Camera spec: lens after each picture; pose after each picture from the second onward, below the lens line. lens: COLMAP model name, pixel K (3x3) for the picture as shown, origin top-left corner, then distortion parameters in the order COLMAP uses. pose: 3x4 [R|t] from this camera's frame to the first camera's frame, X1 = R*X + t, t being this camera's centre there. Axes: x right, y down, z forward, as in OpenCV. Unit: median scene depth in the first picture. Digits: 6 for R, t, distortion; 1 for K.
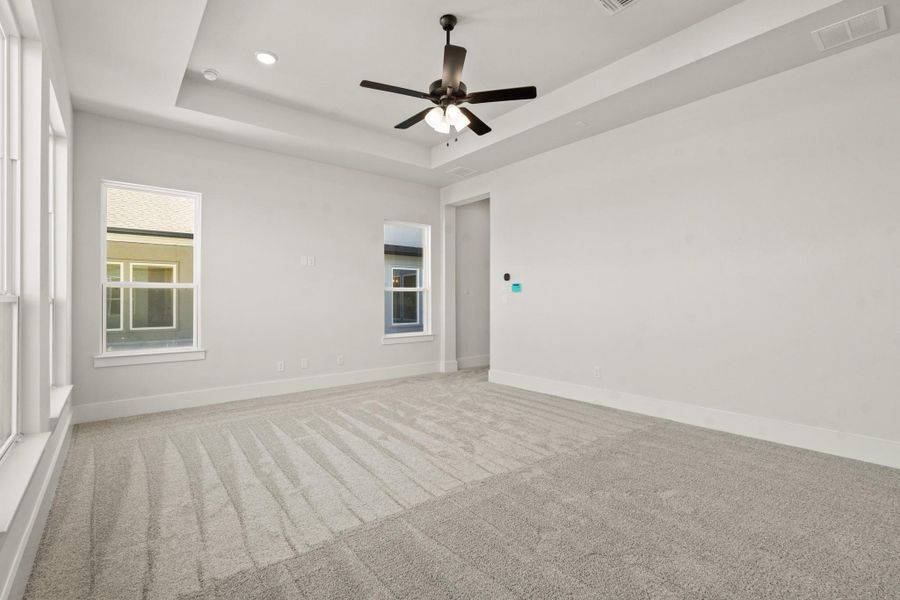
lens RADIAL K [[400.3, 0, 447.2], [0, 400.3, 296.1], [0, 0, 1]] dist [-0.003045, -0.000072]
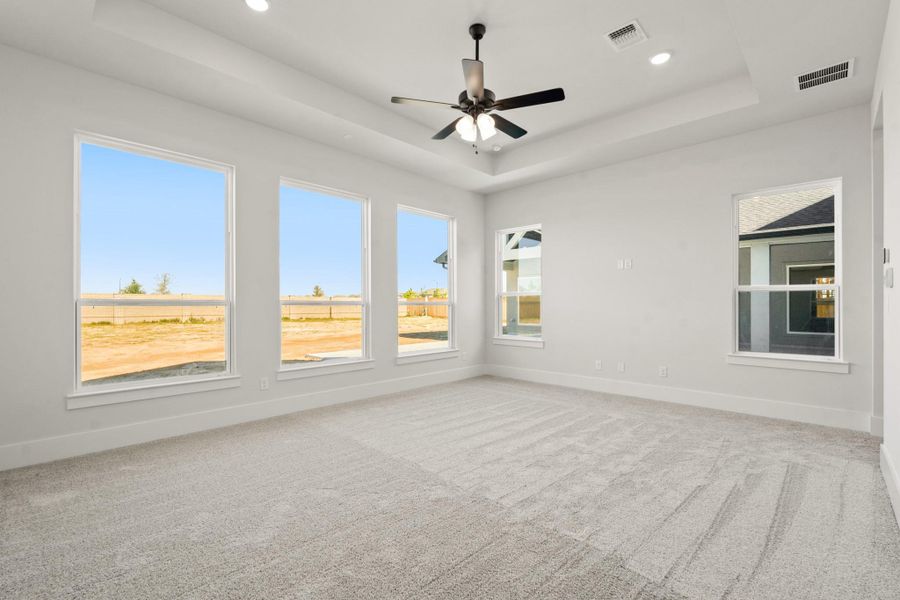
lens RADIAL K [[390.9, 0, 450.6], [0, 390.9, 303.7], [0, 0, 1]] dist [-0.000983, 0.000015]
pose [[0.148902, 0.001489, -0.988851, 0.766910], [0.009816, 0.999947, 0.002984, 0.003769], [0.988803, -0.010151, 0.148879, 0.610653]]
